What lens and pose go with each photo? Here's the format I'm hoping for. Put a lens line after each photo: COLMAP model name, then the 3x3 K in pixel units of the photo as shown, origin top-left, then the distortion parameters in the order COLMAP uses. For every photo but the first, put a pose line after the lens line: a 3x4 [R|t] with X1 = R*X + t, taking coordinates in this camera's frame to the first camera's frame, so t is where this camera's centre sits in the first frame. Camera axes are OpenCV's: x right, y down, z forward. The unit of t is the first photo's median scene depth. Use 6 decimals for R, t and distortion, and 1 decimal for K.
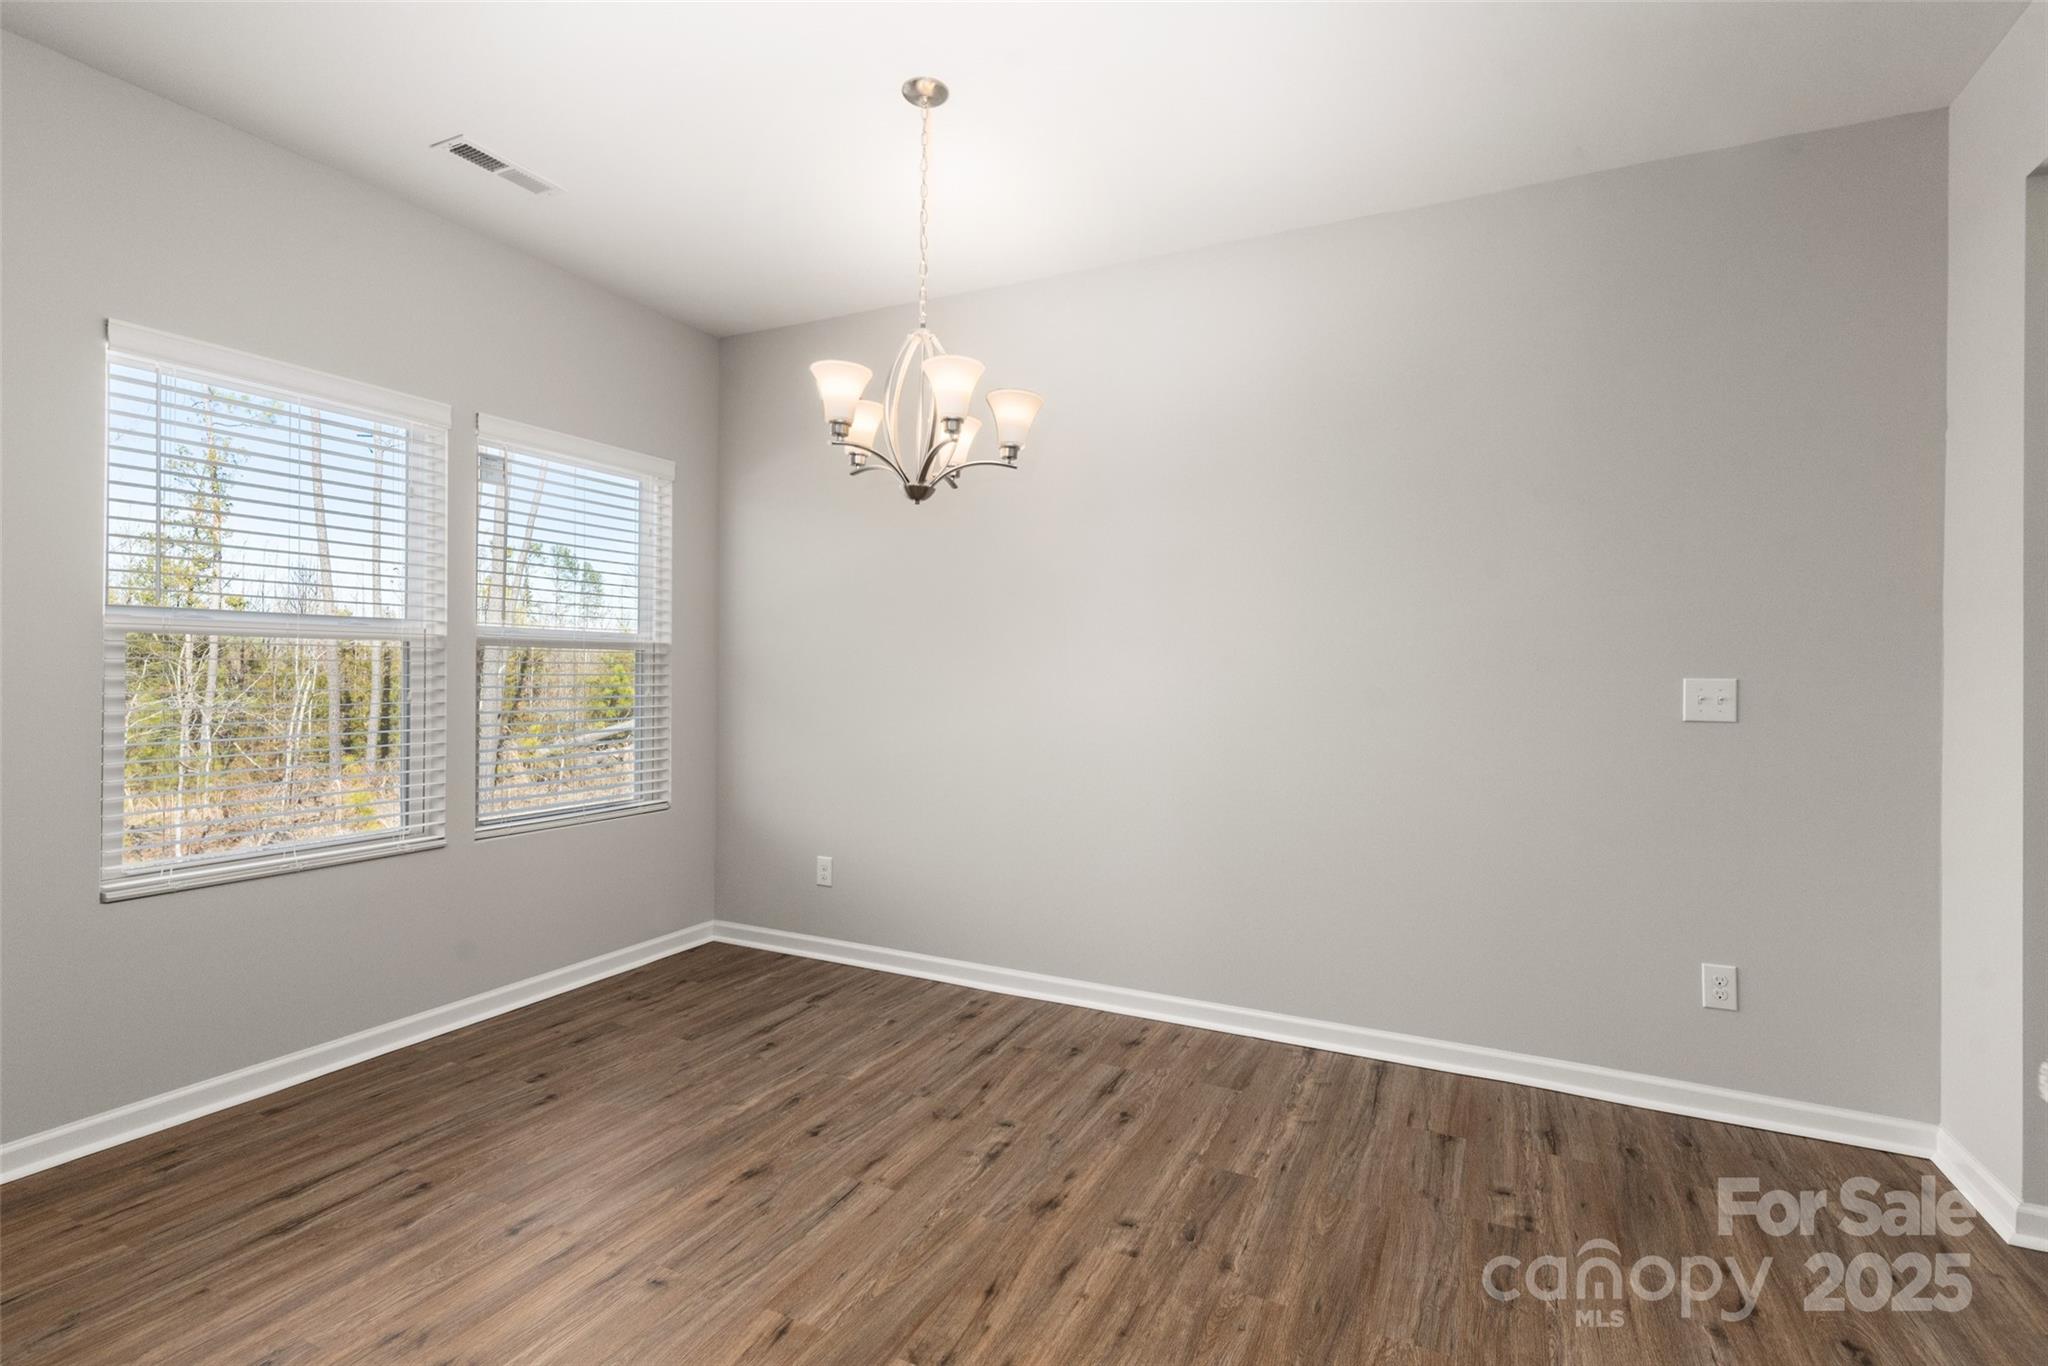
lens RADIAL K [[952.7, 0, 1022.9], [0, 952.7, 673.9], [0, 0, 1]] dist [0.003466, 0.001234]
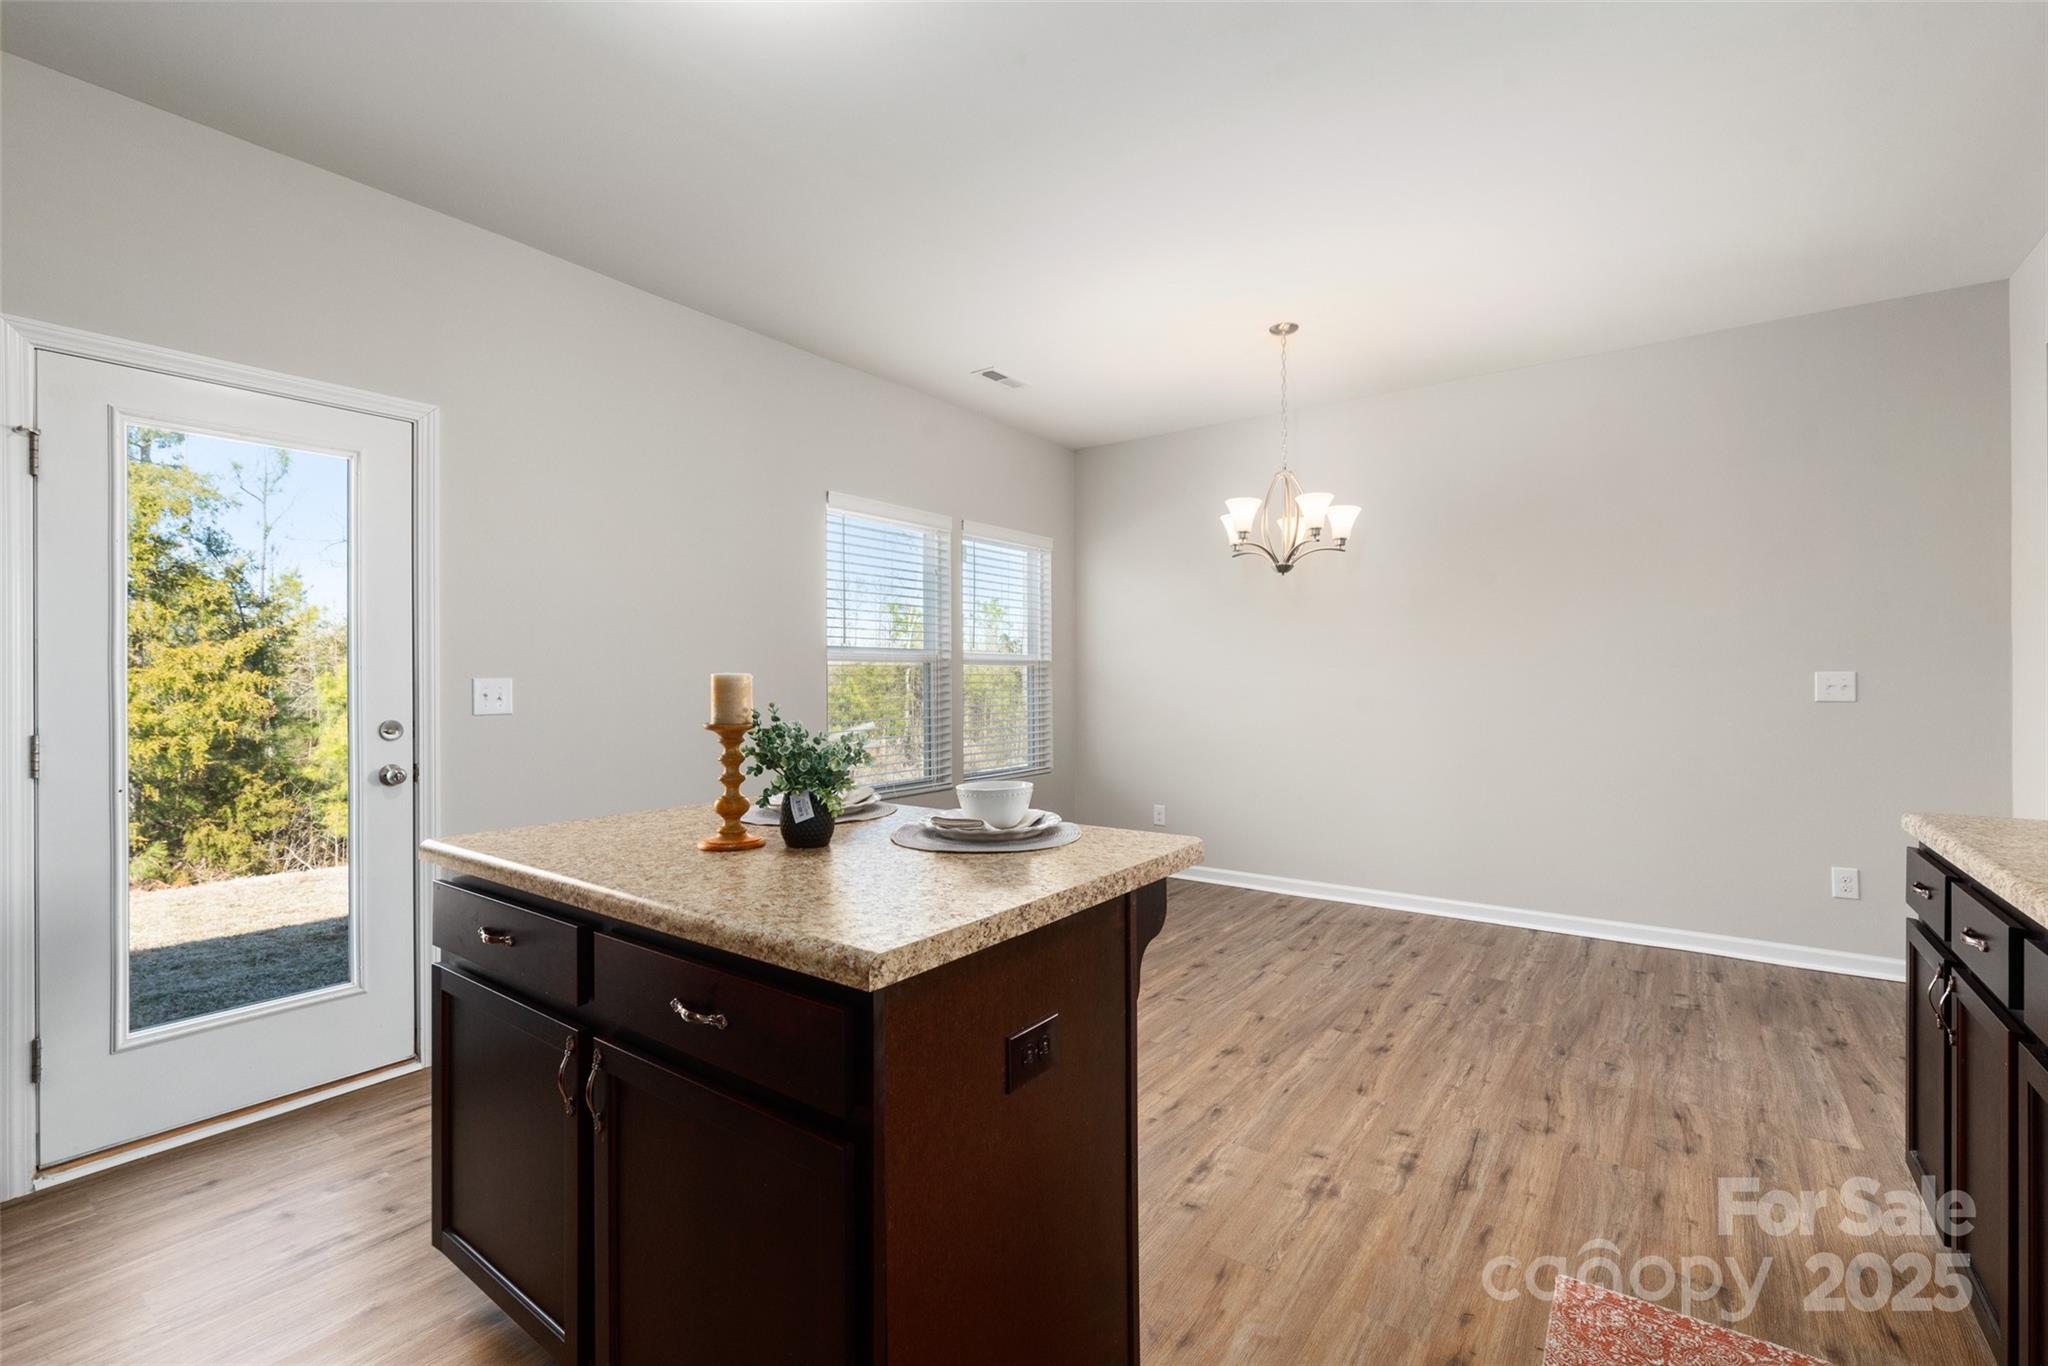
lens RADIAL K [[885.4, 0, 1016.3], [0, 885.4, 682.8], [0, 0, 1]] dist [0.000937, -0.000440]
pose [[0.983584, -0.014464, -0.179870, -0.267882], [0.014506, 0.999894, -0.001082, 0.004819], [0.179867, -0.001545, 0.983690, -0.556639]]
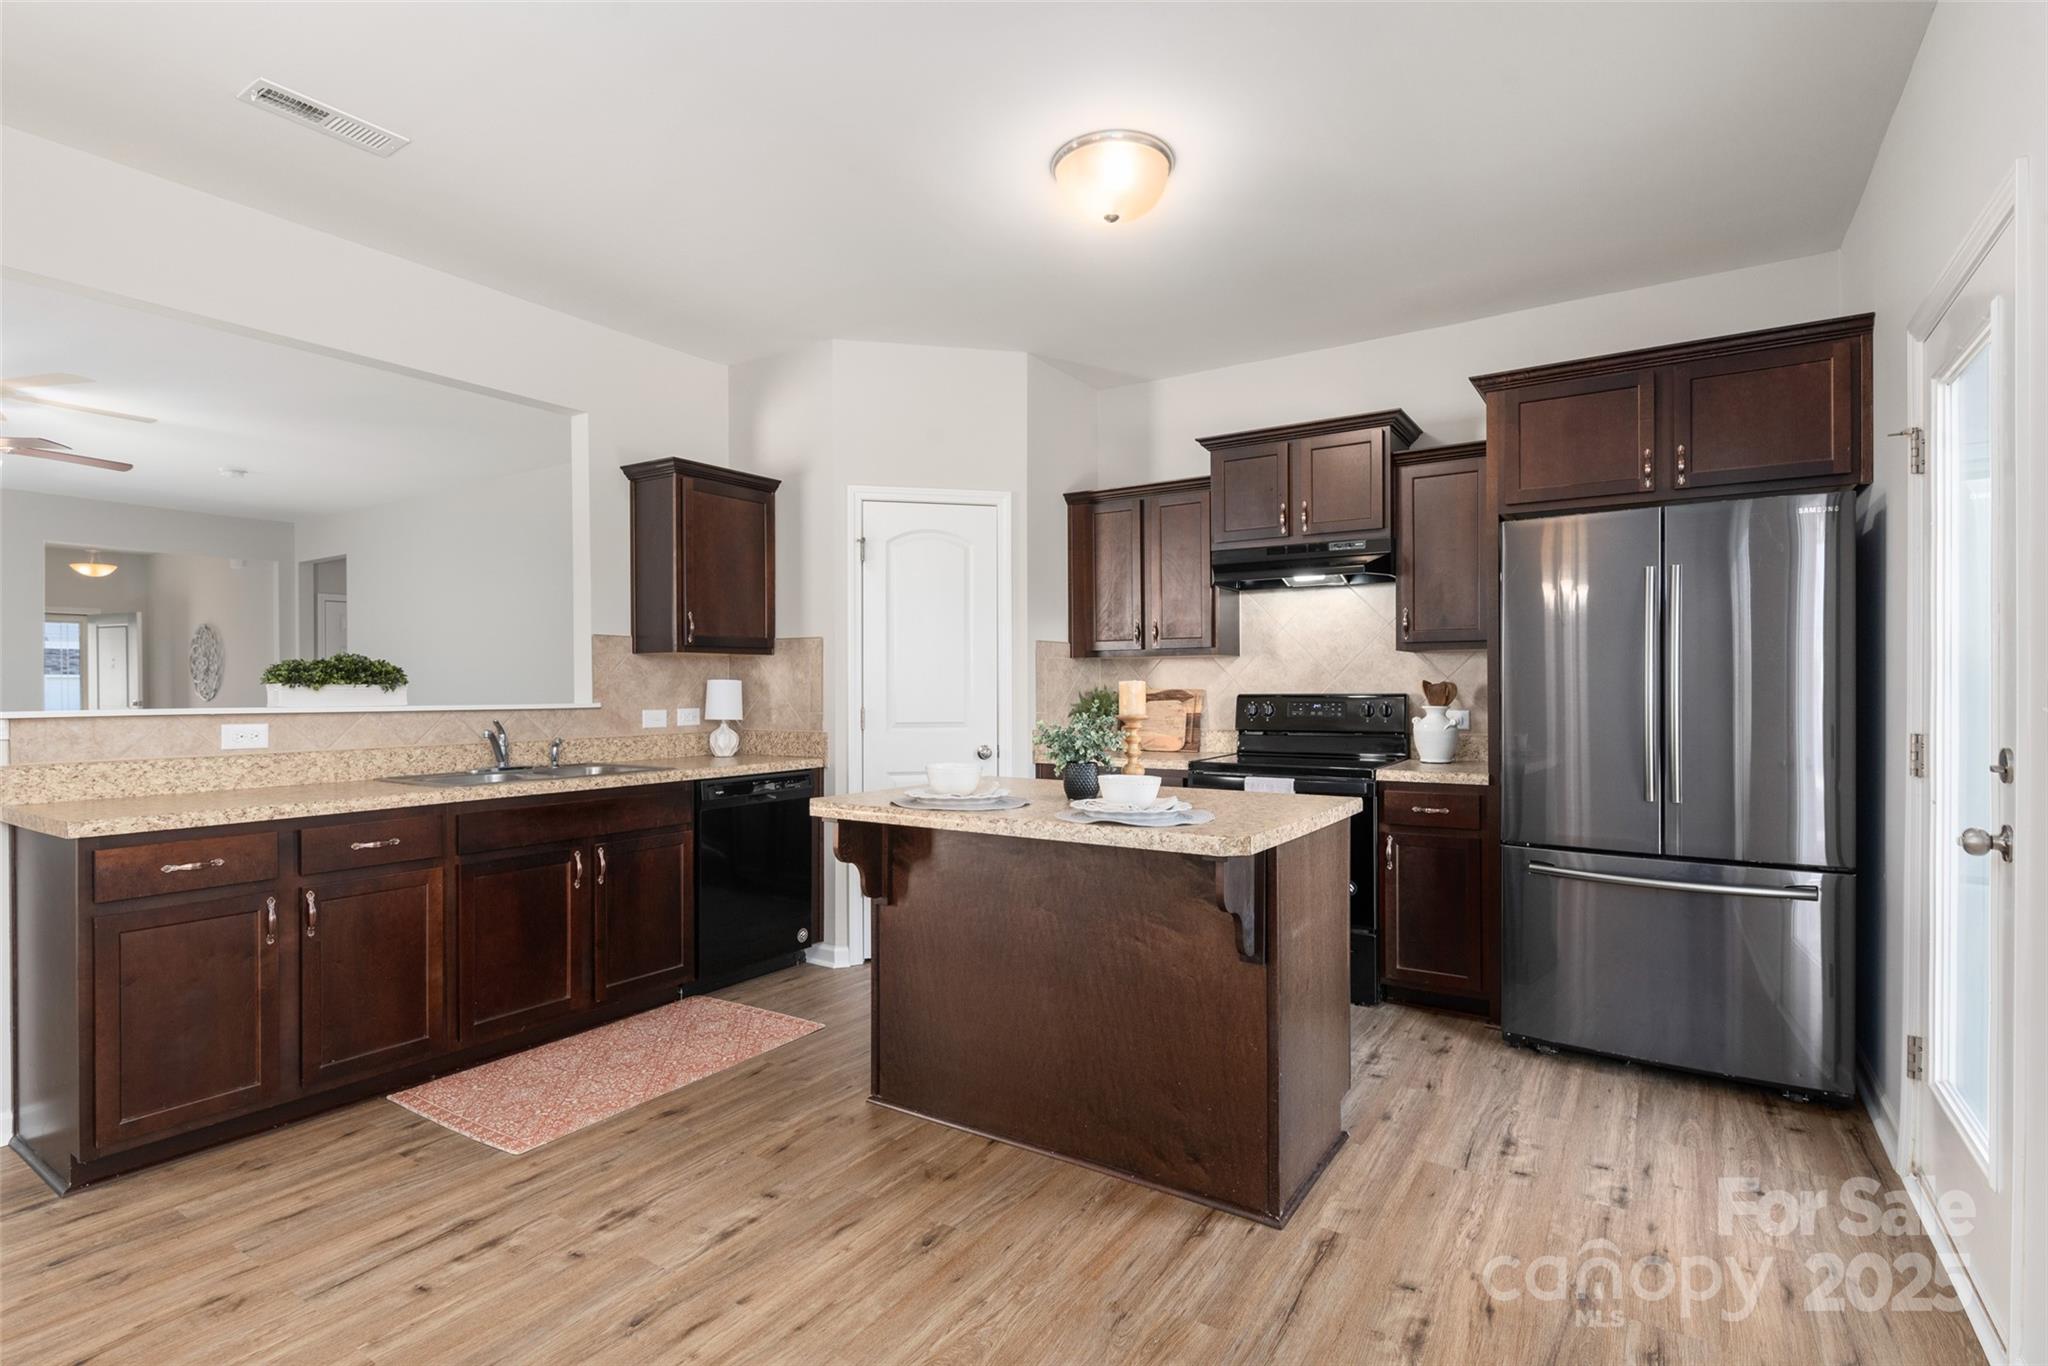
lens RADIAL K [[985.7, 0, 1013.7], [0, 985.7, 689.7], [0, 0, 1]] dist [0.004749, 0.000647]
pose [[-0.991678, -0.006915, 0.128554, -0.586856], [-0.005824, 0.999944, 0.008863, -0.003267], [-0.128608, 0.008041, -0.991663, 1.049189]]
